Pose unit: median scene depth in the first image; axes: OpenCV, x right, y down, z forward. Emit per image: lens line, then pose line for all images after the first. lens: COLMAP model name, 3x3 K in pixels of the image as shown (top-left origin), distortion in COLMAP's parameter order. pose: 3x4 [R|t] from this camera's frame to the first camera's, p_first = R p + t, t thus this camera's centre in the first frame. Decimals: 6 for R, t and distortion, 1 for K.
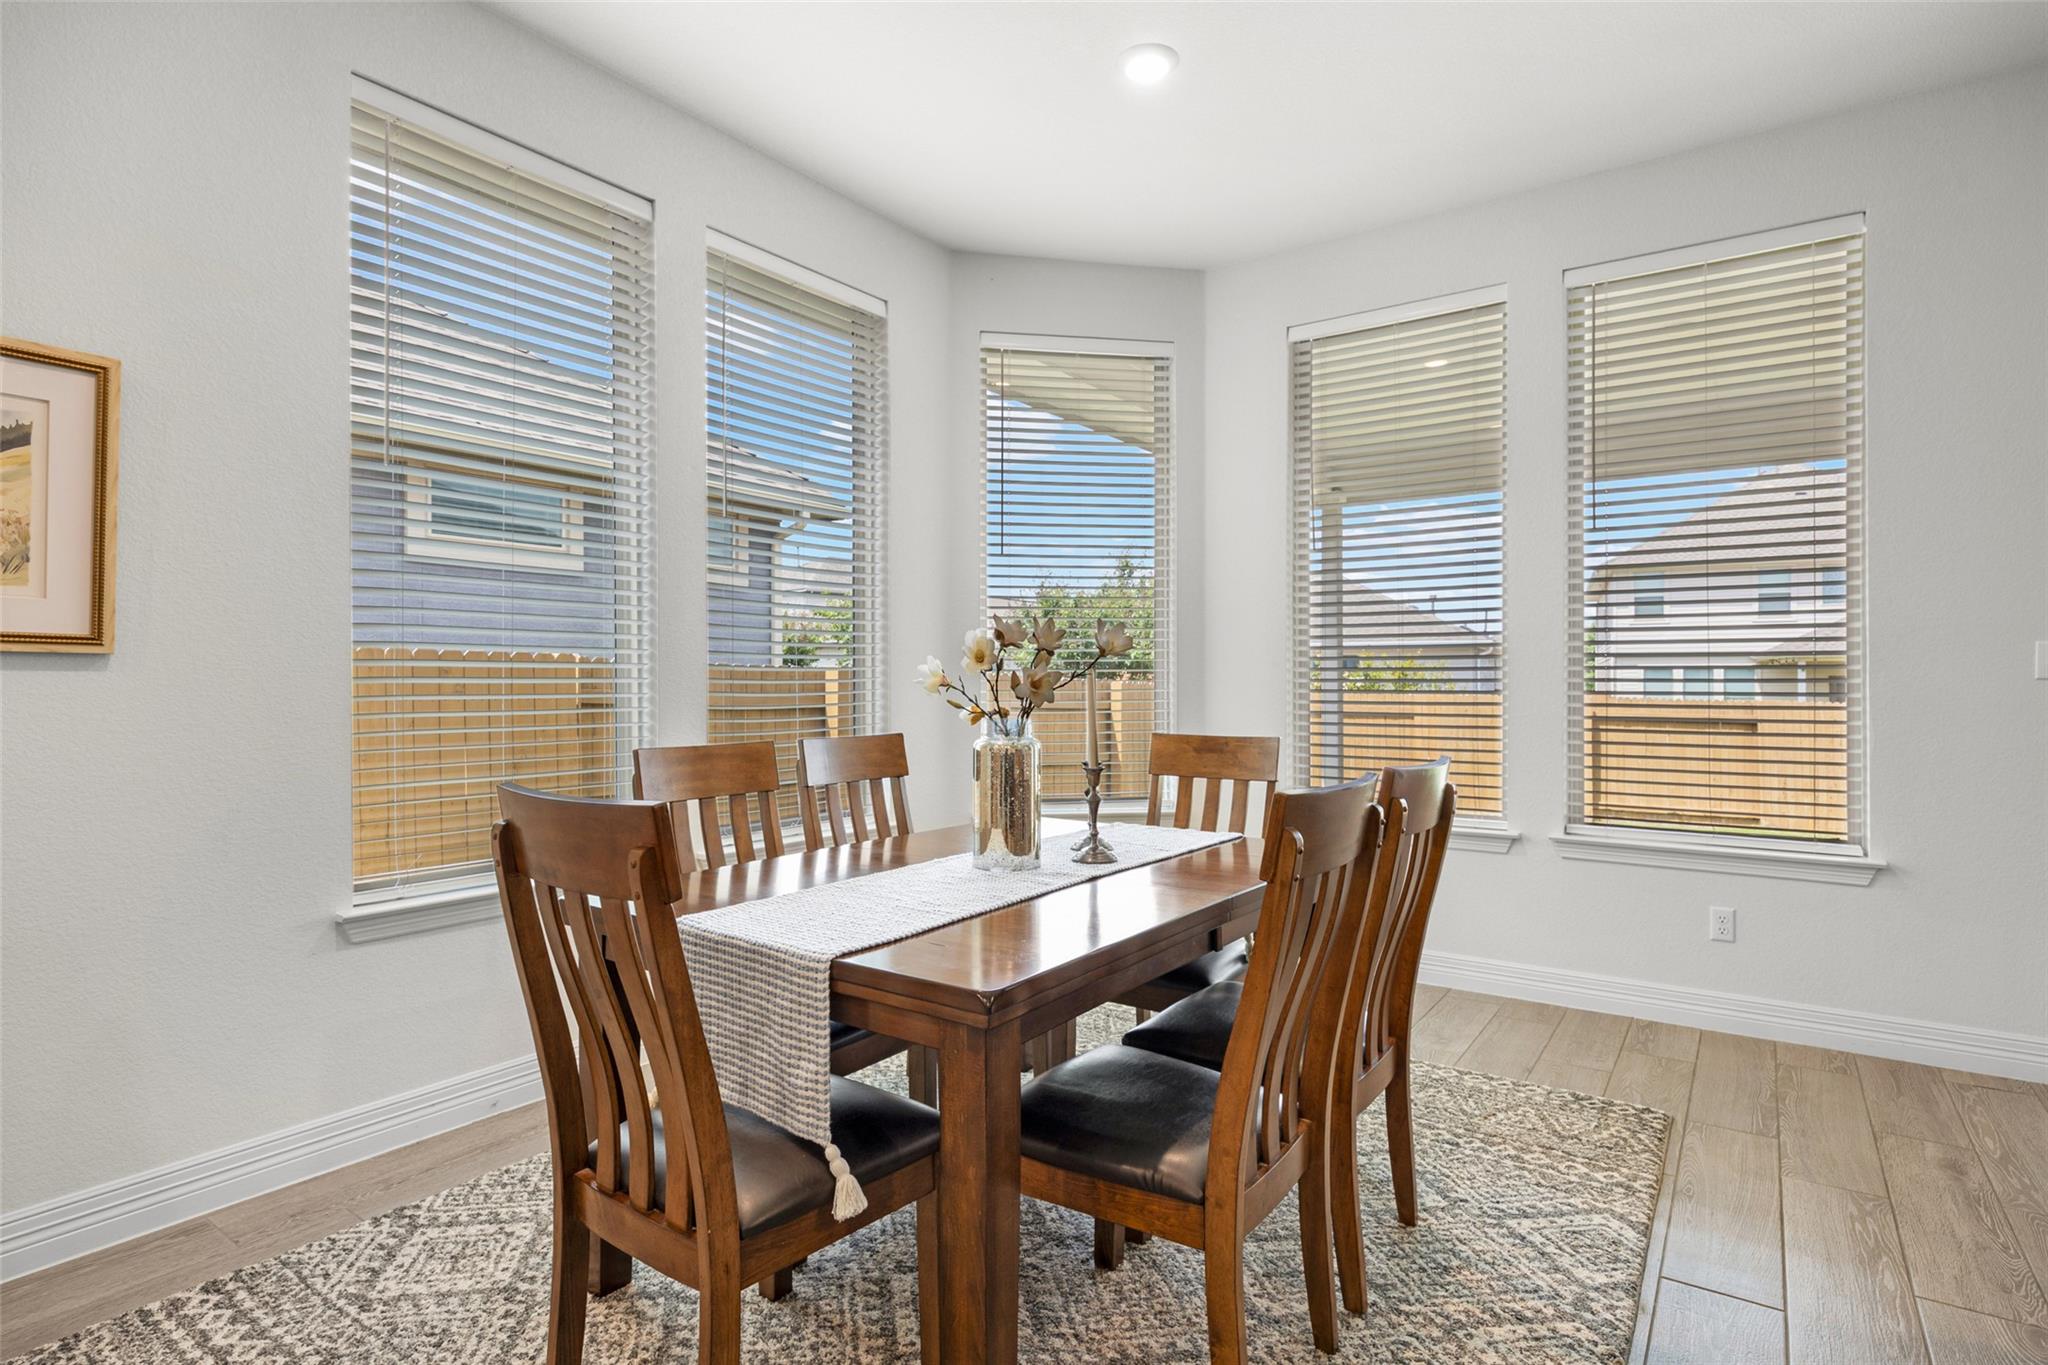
lens RADIAL K [[1049.4, 0, 1028.1], [0, 1049.4, 684.1], [0, 0, 1]] dist [0.001794, -0.000166]
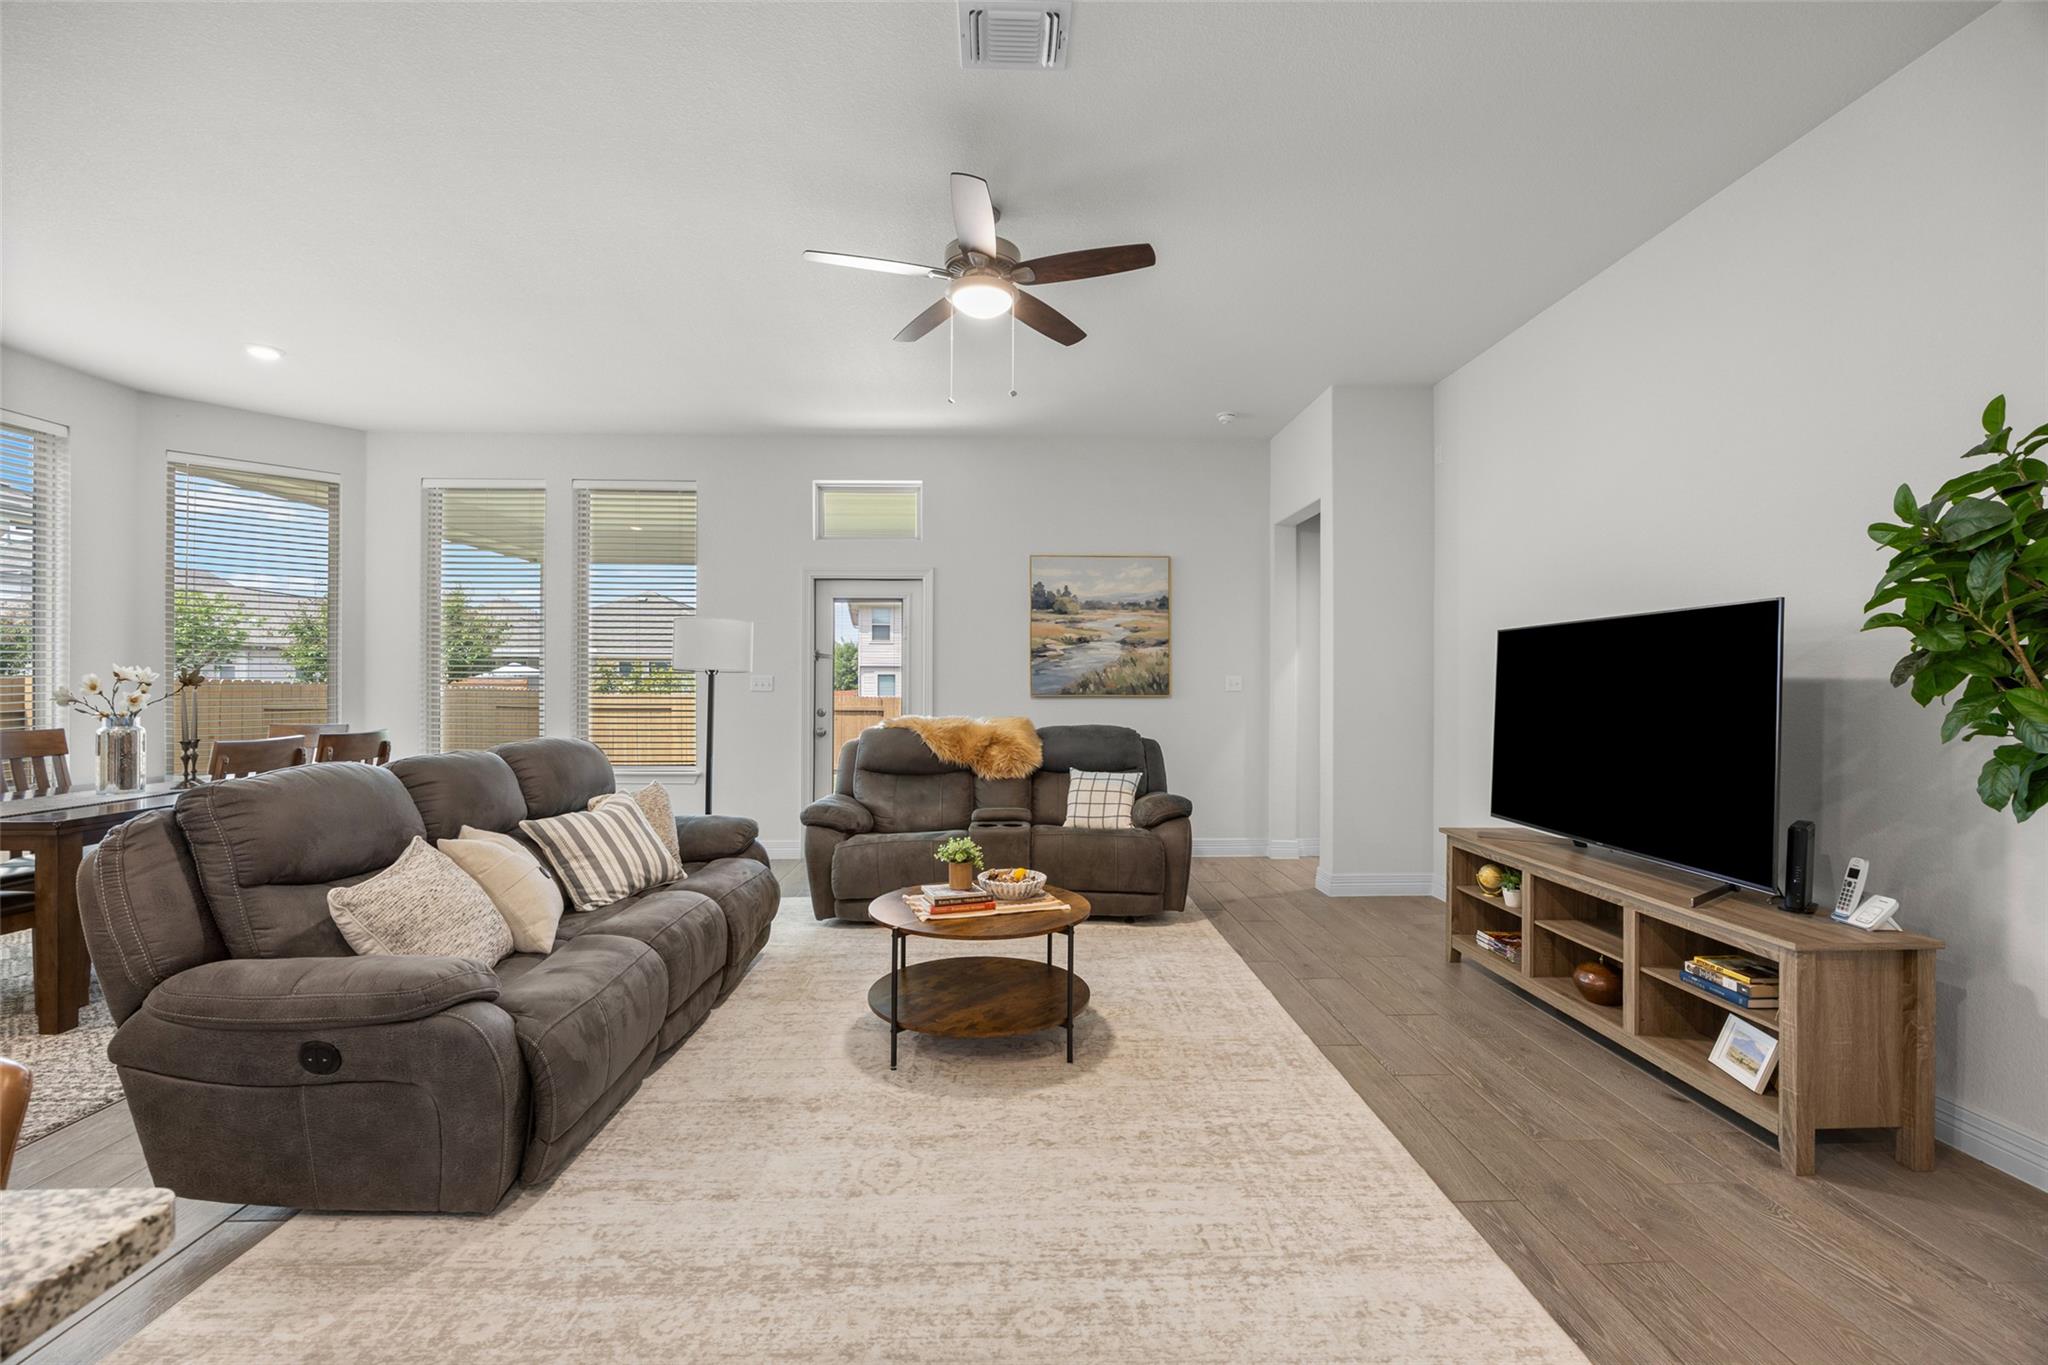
lens RADIAL K [[850.2, 0, 1044.2], [0, 850.2, 690.6], [0, 0, 1]] dist [-0.010601, -0.000984]
pose [[0.793363, -0.003518, 0.608738, 0.305371], [-0.000473, 0.999979, 0.006395, -0.021005], [-0.608748, -0.005362, 0.793345, -0.991788]]
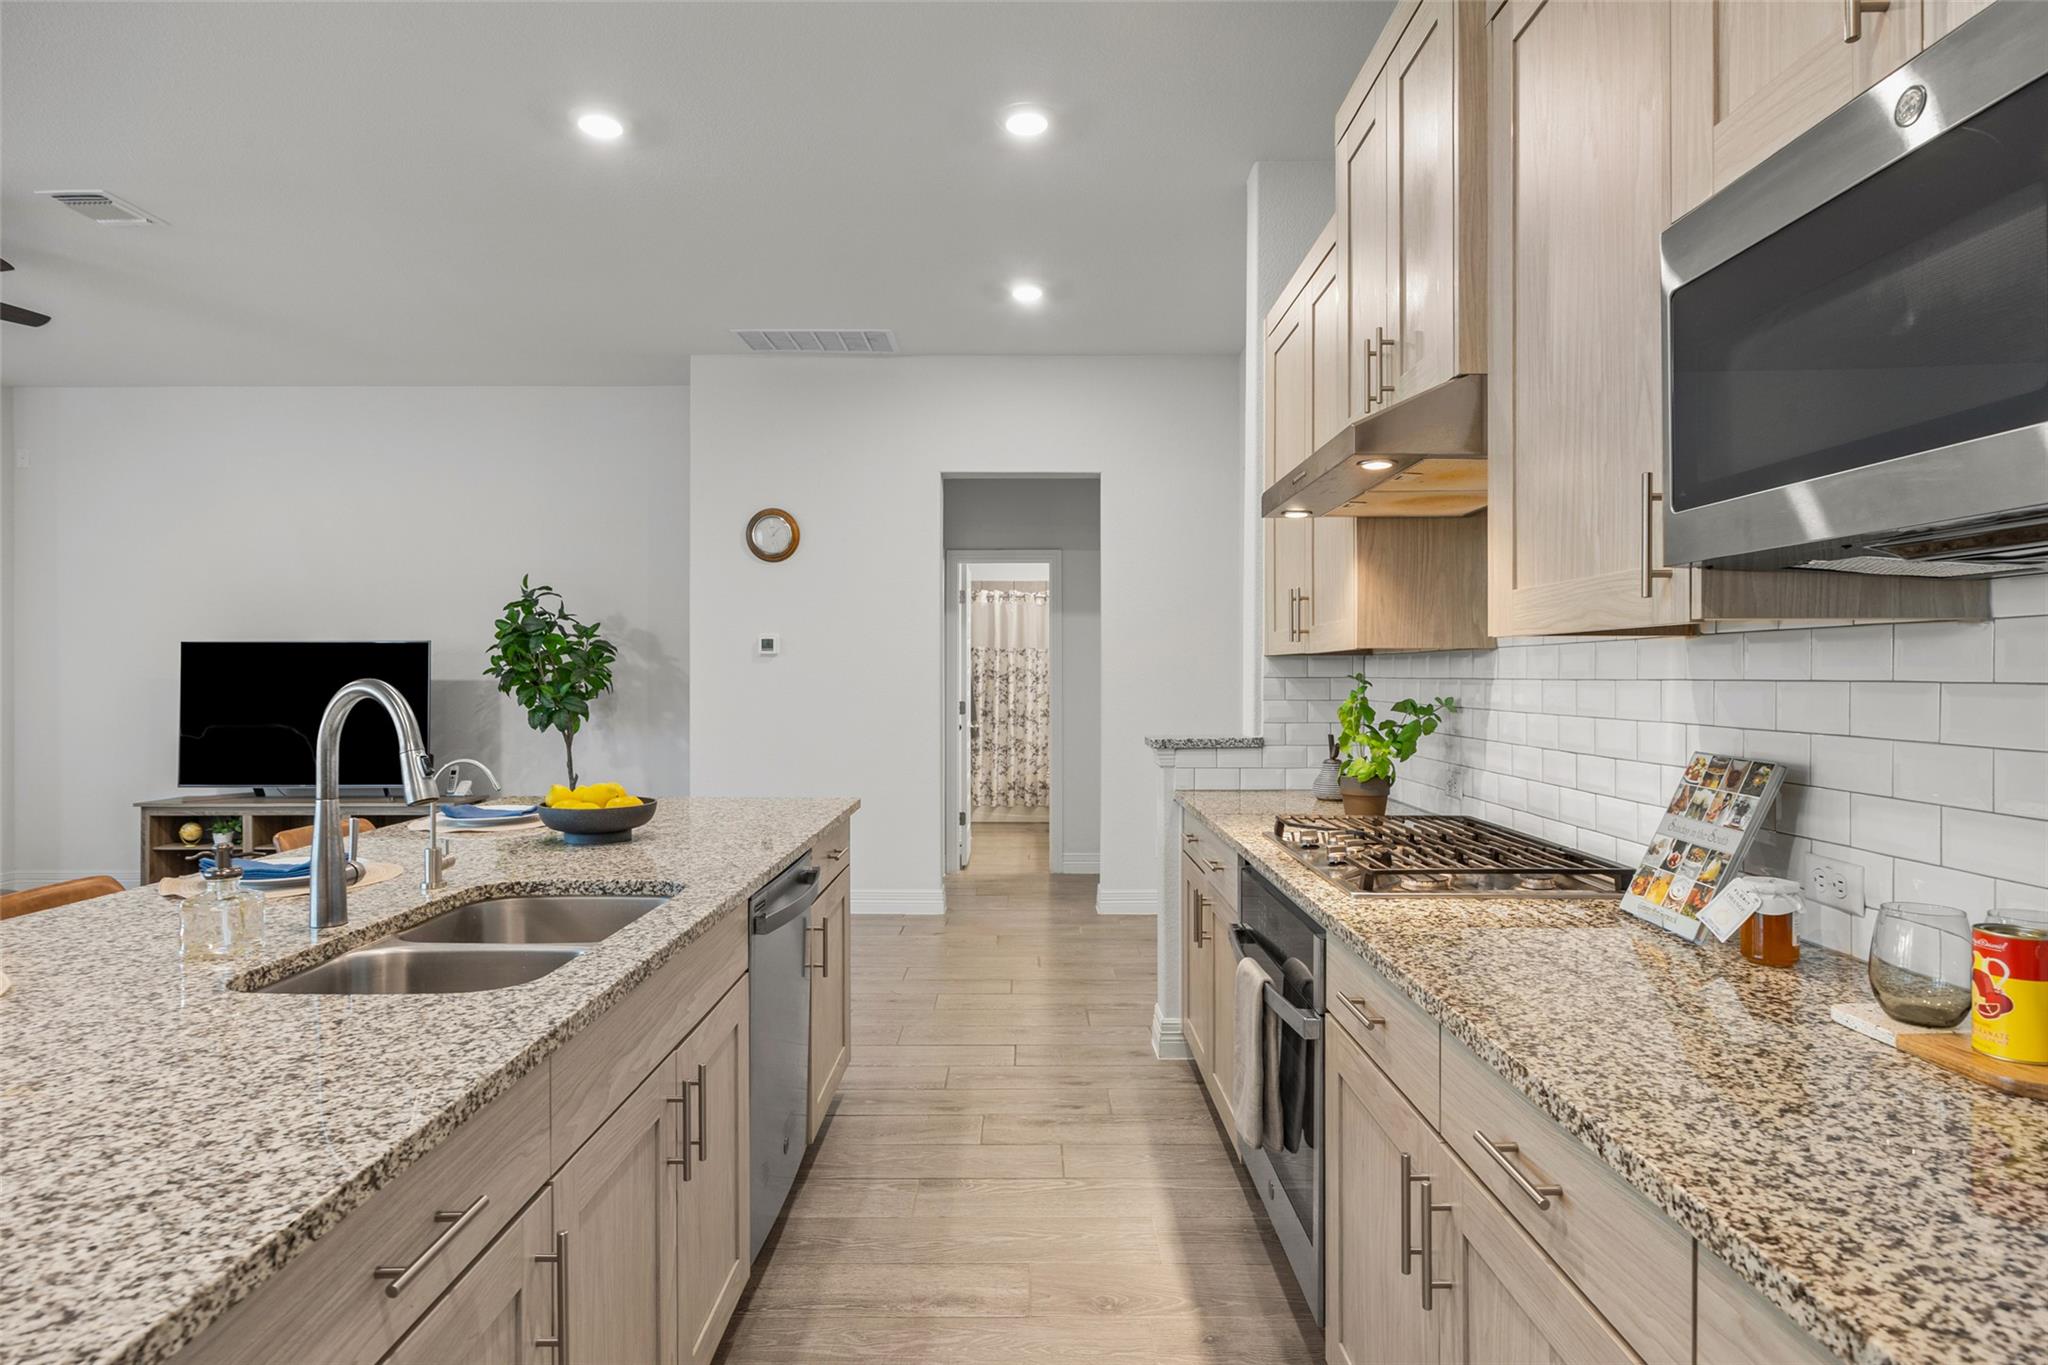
lens RADIAL K [[1072.9, 0, 1041.2], [0, 1072.9, 691.8], [0, 0, 1]] dist [-0.009745, -0.000066]
pose [[-0.583905, -0.011621, 0.811738, -0.991222], [0.002597, 0.999866, 0.016182, -0.035065], [-0.811818, 0.011557, -0.583797, -0.546781]]
